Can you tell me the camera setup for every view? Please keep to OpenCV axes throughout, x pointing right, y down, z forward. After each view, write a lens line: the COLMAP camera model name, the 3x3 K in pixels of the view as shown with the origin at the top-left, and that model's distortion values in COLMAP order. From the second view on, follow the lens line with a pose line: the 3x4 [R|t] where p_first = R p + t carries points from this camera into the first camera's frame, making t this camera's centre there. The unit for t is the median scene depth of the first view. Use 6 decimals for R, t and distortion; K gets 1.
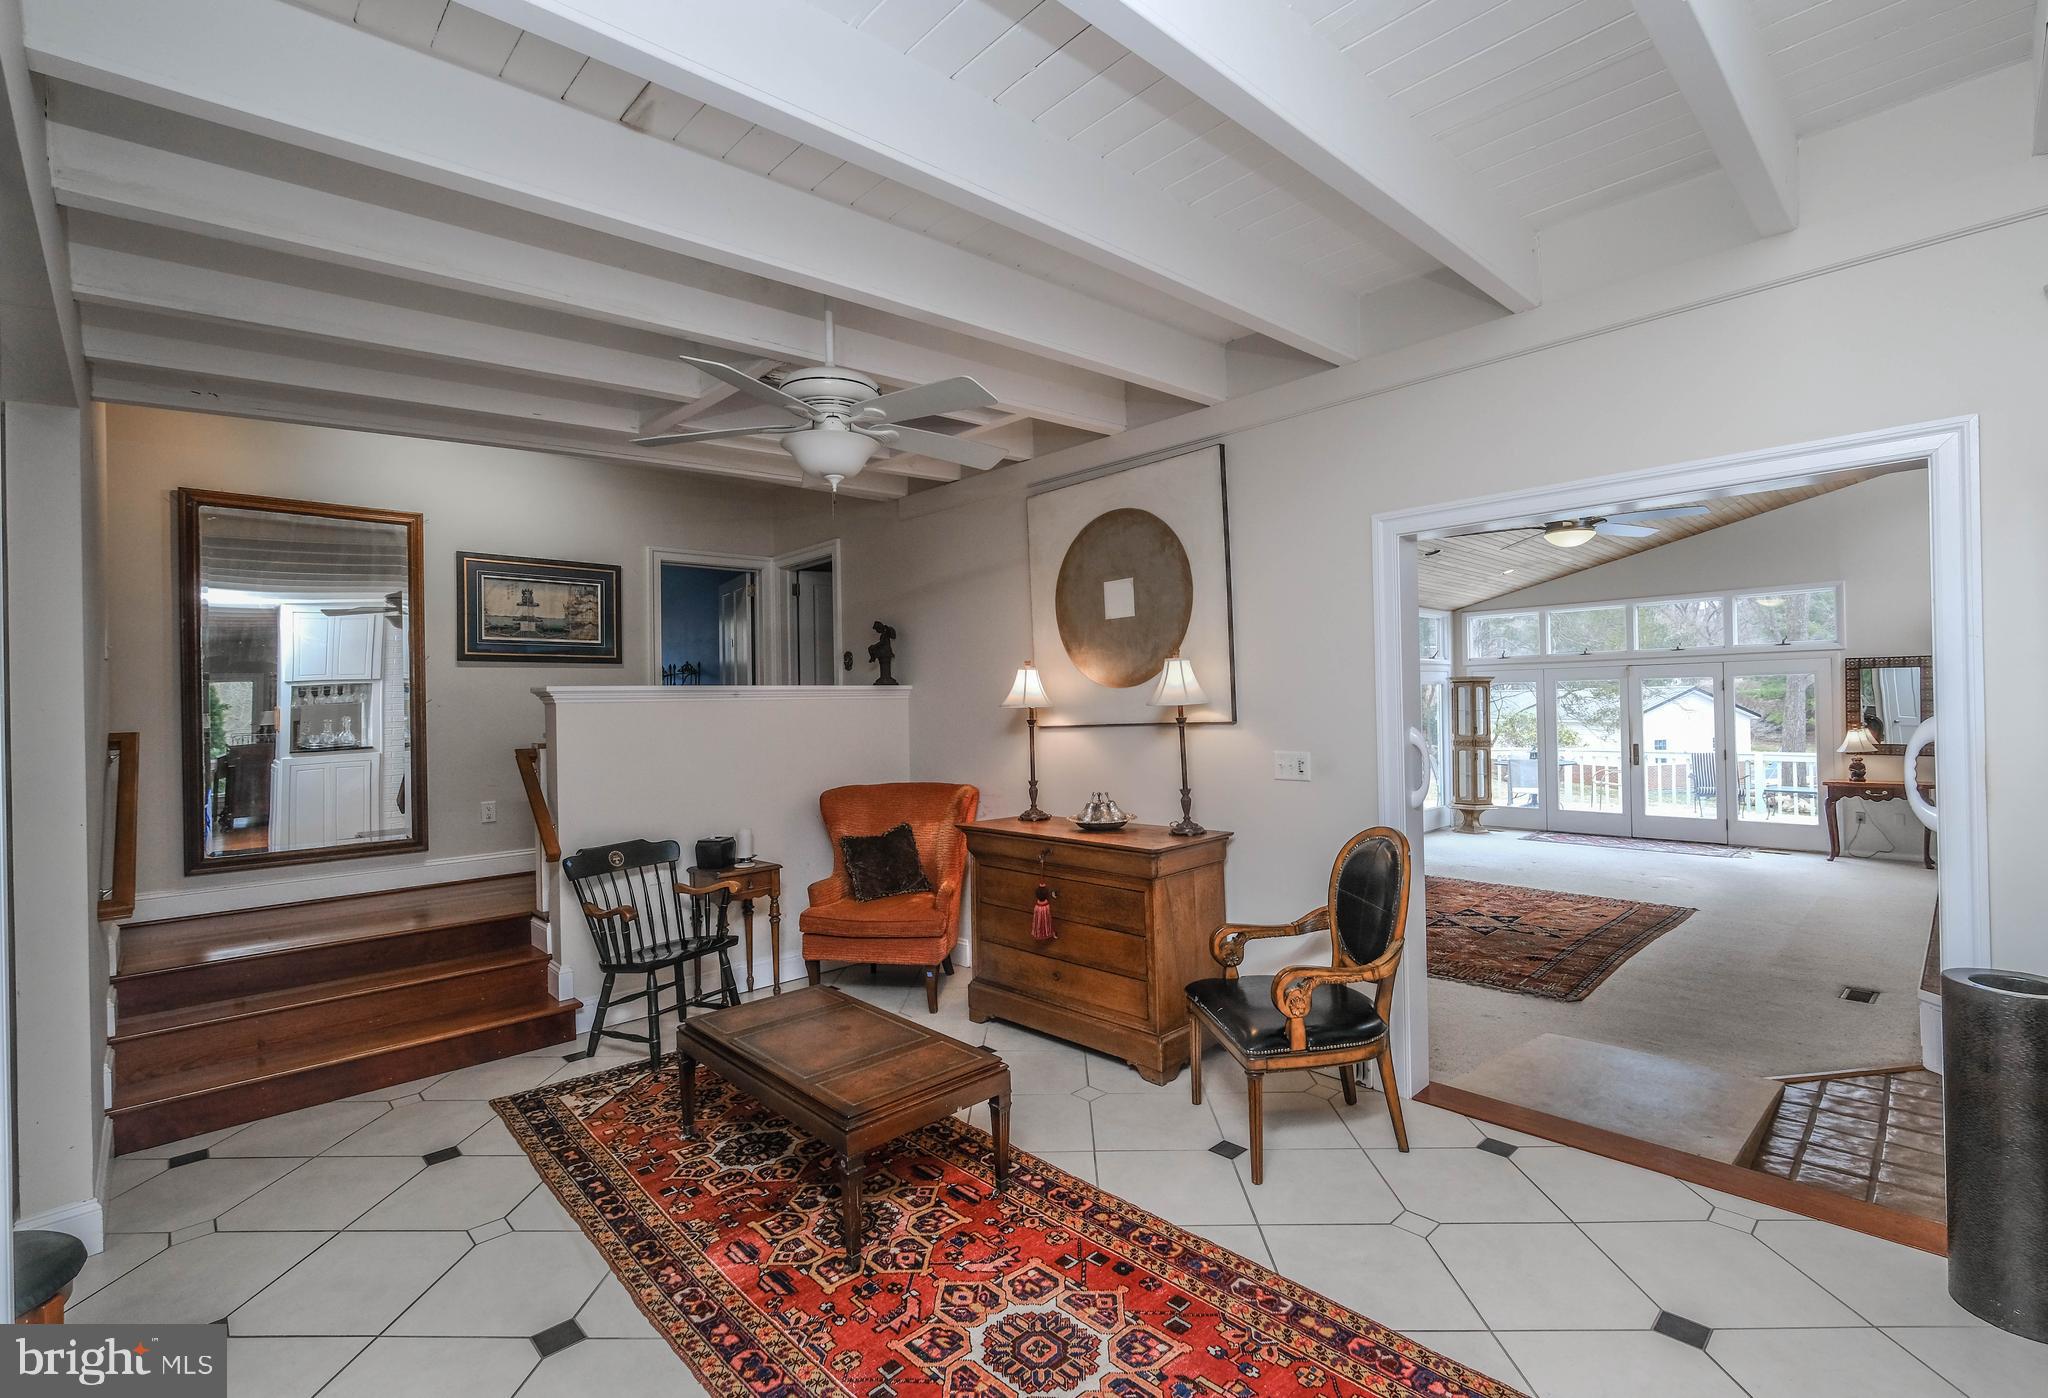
lens RADIAL K [[940.3, 0, 1023.8], [0, 940.3, 697.3], [0, 0, 1]] dist [-0.002047, -0.000277]
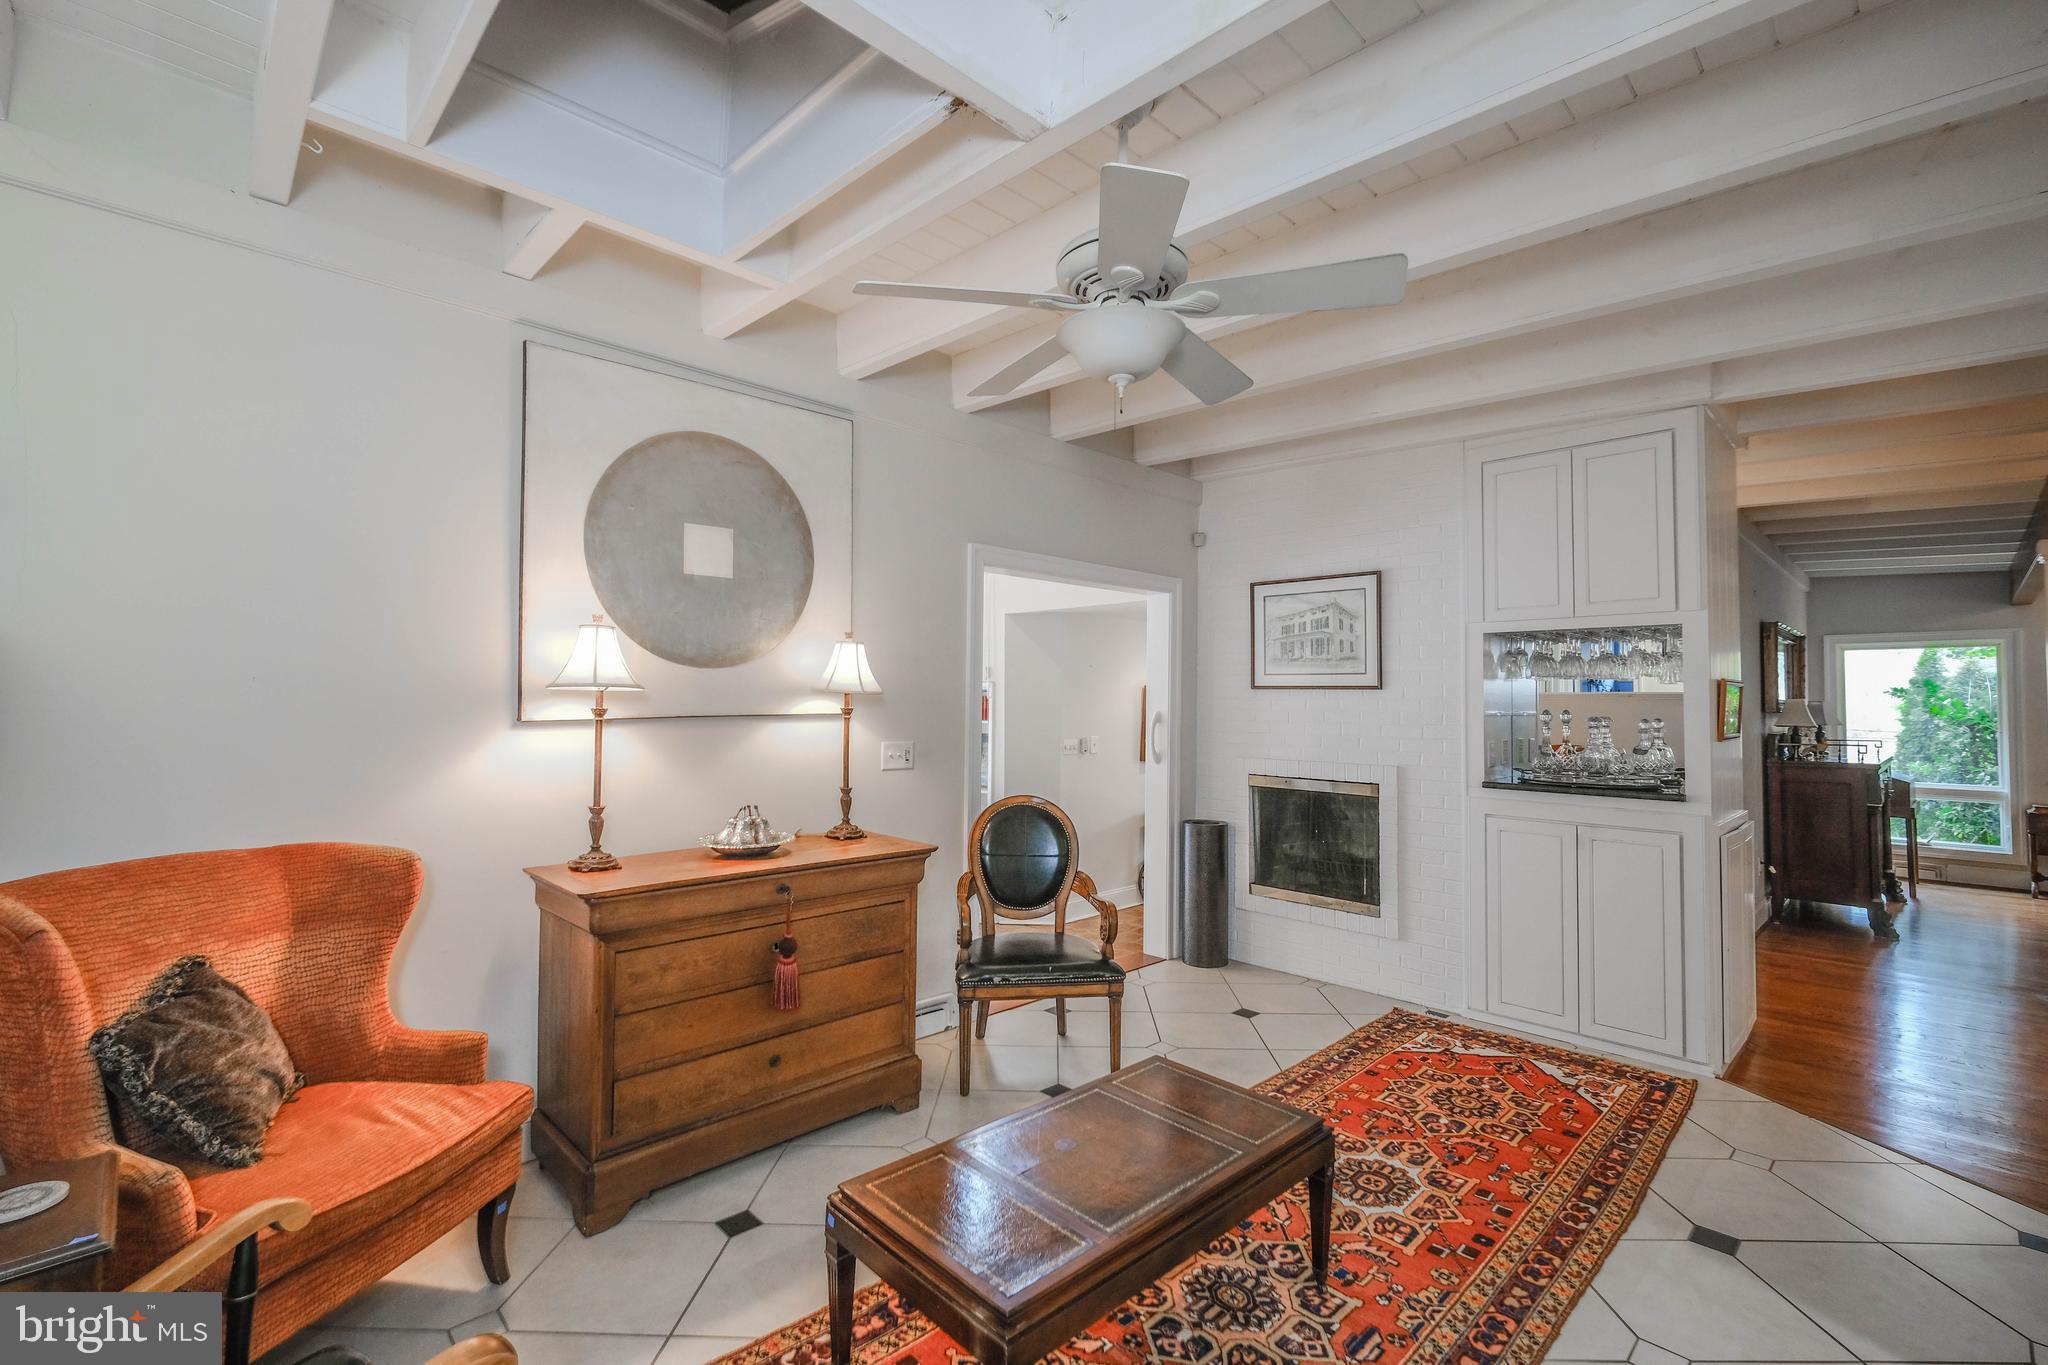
lens RADIAL K [[914.9, 0, 1034.0], [0, 914.9, 681.4], [0, 0, 1]] dist [-0.003650, -0.000122]
pose [[-0.031522, 0.049283, 0.998287, -0.629706], [-0.017302, 0.998607, -0.049845, 0.032217], [-0.999353, -0.018843, -0.030626, 0.750617]]
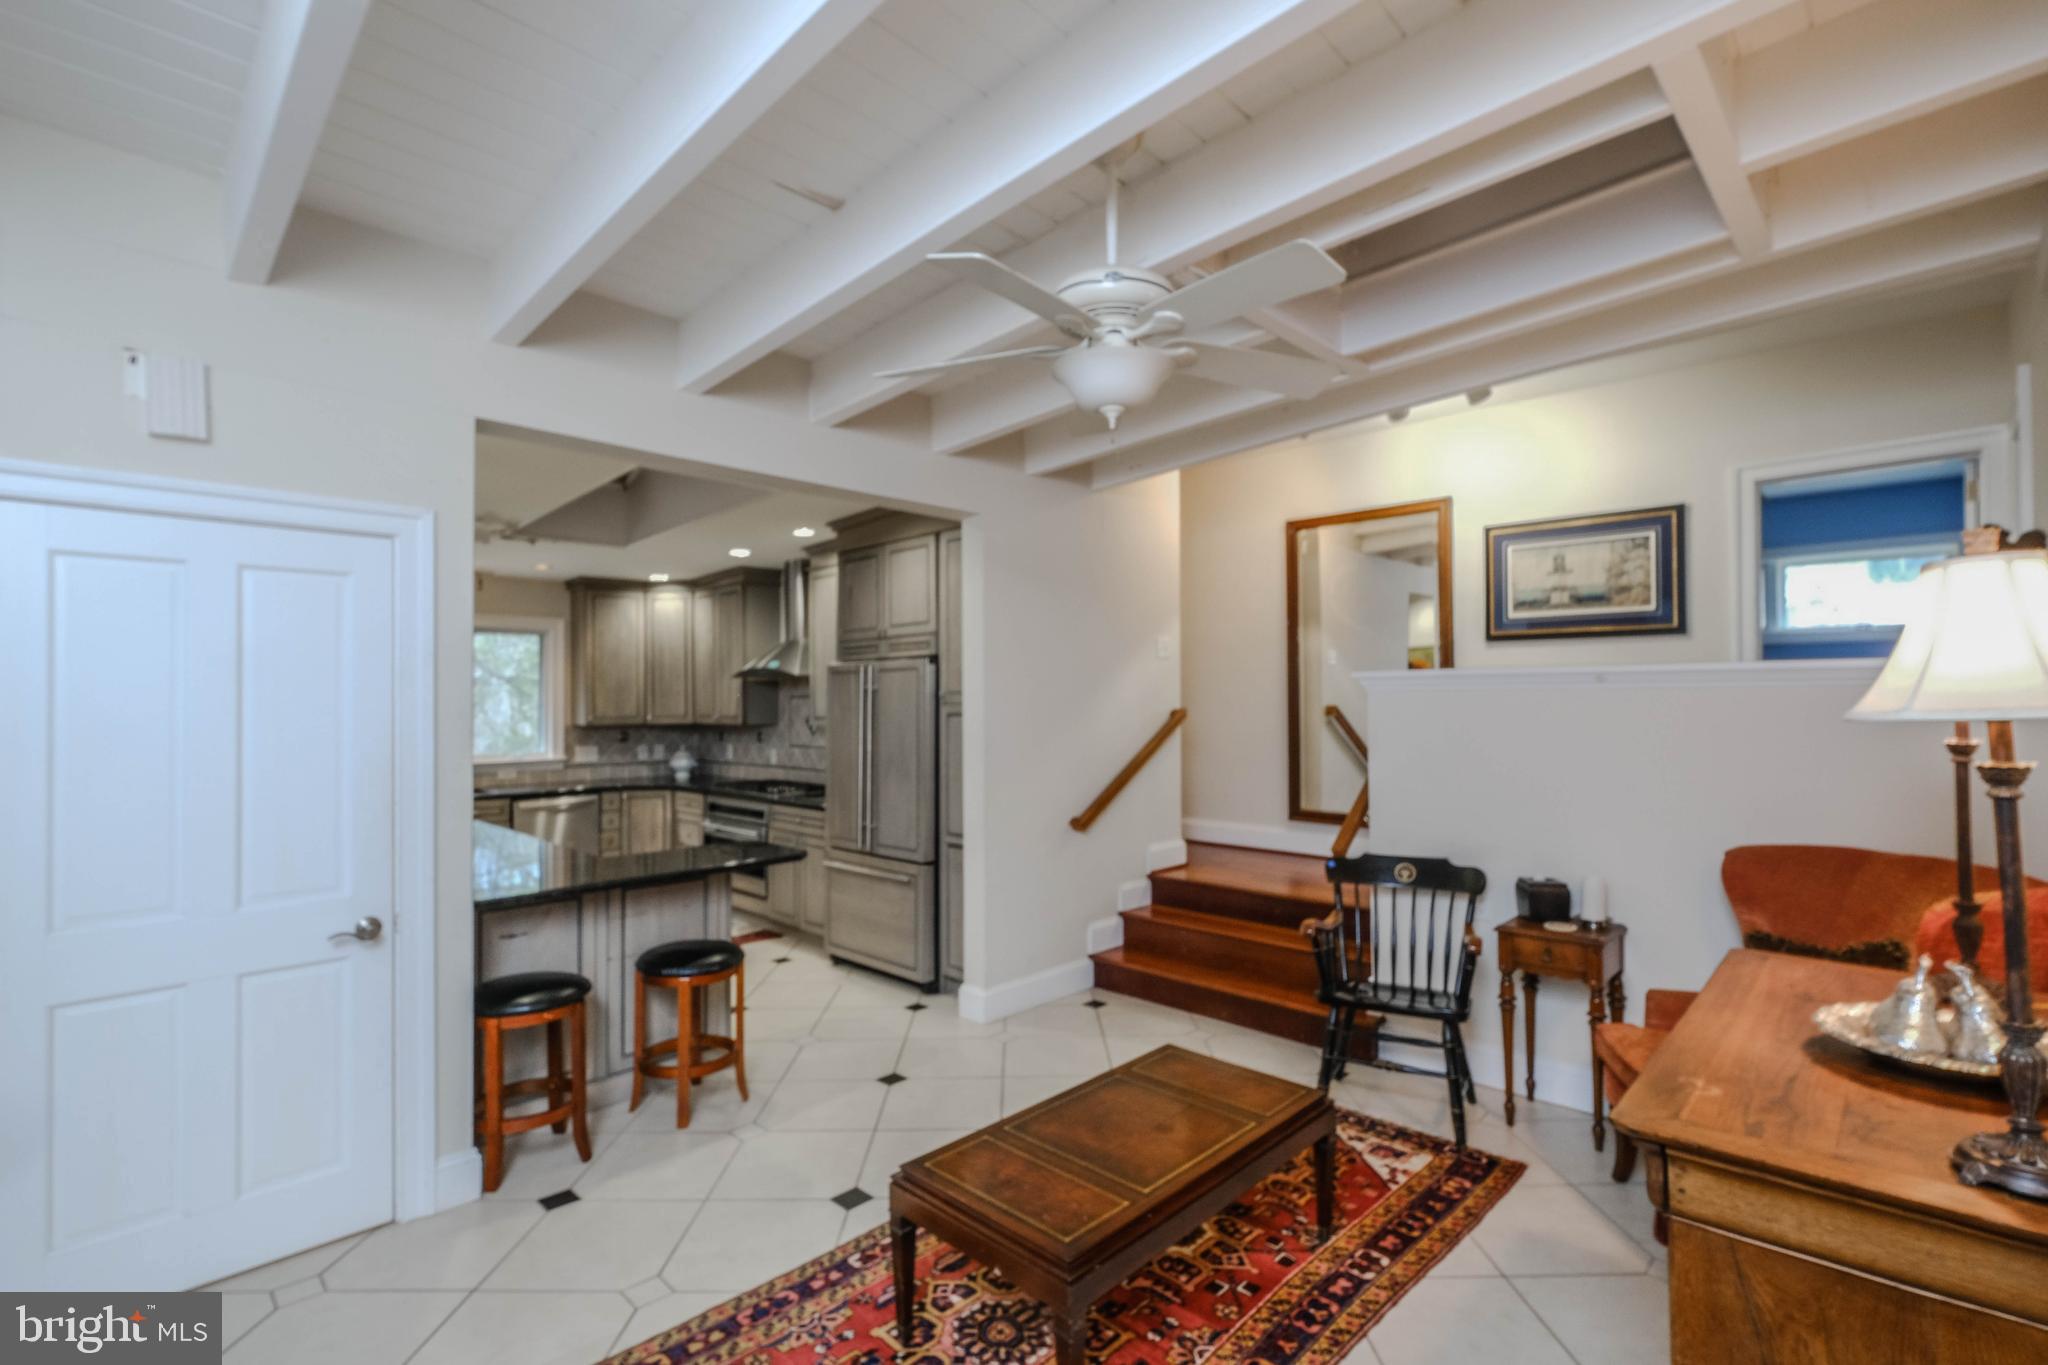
lens RADIAL K [[914.9, 0, 1013.7], [0, 914.9, 694.9], [0, 0, 1]] dist [-0.003650, -0.000122]
pose [[0.045381, 0.014550, -0.998864, 0.382921], [0.013658, 0.999791, 0.015184, -0.007314], [0.998876, -0.014332, 0.045173, 0.607688]]
